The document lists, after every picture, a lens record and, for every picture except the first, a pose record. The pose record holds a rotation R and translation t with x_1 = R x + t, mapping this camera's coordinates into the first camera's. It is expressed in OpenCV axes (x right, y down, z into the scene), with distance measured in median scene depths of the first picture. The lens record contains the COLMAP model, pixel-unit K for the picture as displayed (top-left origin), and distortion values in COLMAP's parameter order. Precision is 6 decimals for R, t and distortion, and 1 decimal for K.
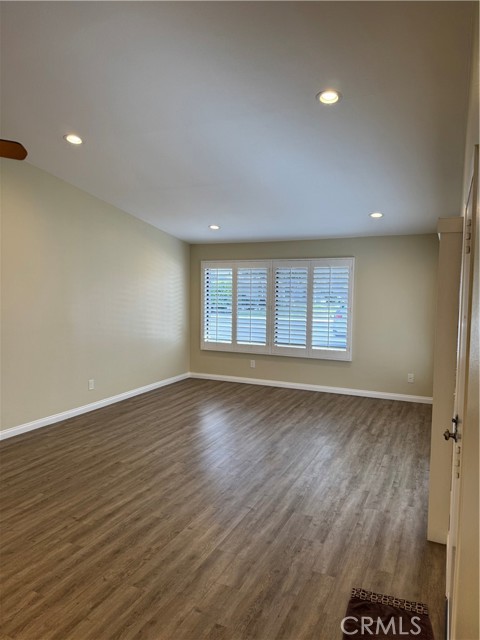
lens RADIAL K [[449.3, 0, 240.6], [0, 449.3, 315.4], [0, 0, 1]] dist [0.093723, -0.116239]
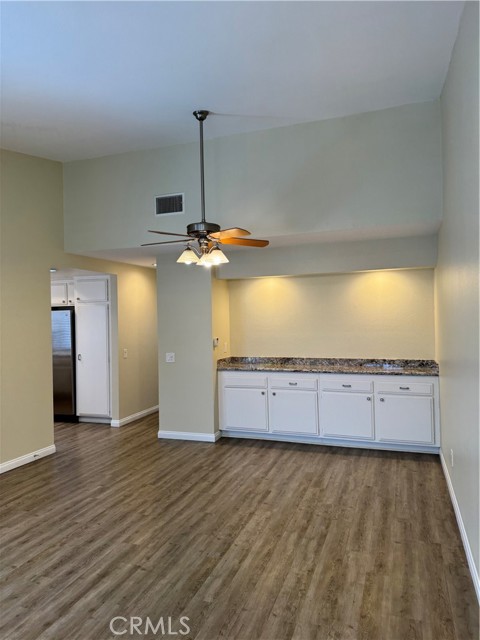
lens RADIAL K [[445.6, 0, 240.0], [0, 445.6, 320.0], [0, 0, 1]] dist [0.003899, 0.001912]
pose [[-0.995303, 0.009612, -0.096328, -0.438113], [0.004291, 0.998461, 0.055301, -0.079536], [0.096711, 0.054628, -0.993812, 1.722533]]
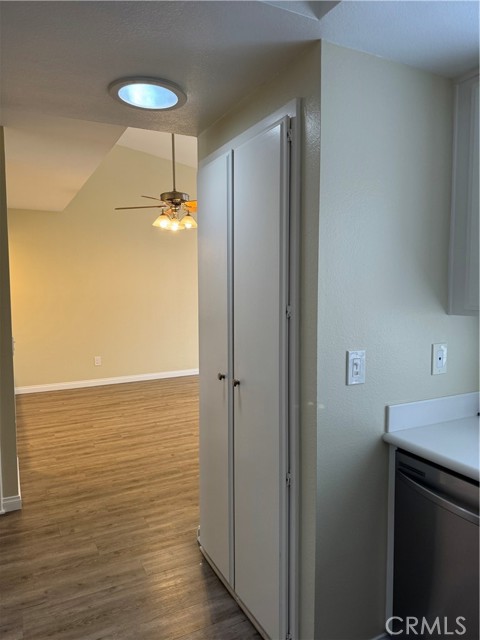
lens RADIAL K [[449.3, 0, 240.6], [0, 449.3, 315.4], [0, 0, 1]] dist [0.093723, -0.116239]
pose [[0.790482, 0.038290, -0.611288, 0.577645], [-0.028271, 0.999261, 0.026034, 0.058753], [0.611833, -0.003298, 0.790980, -0.430444]]
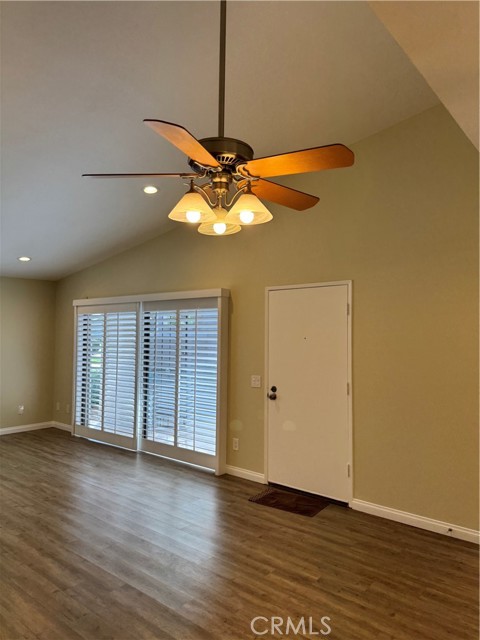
lens RADIAL K [[449.3, 0, 240.6], [0, 449.3, 315.4], [0, 0, 1]] dist [0.093723, -0.116239]
pose [[0.257153, 0.039114, 0.965579, -1.039061], [0.048977, 0.997369, -0.053445, -0.005672], [-0.965129, 0.061035, 0.254561, 0.391967]]
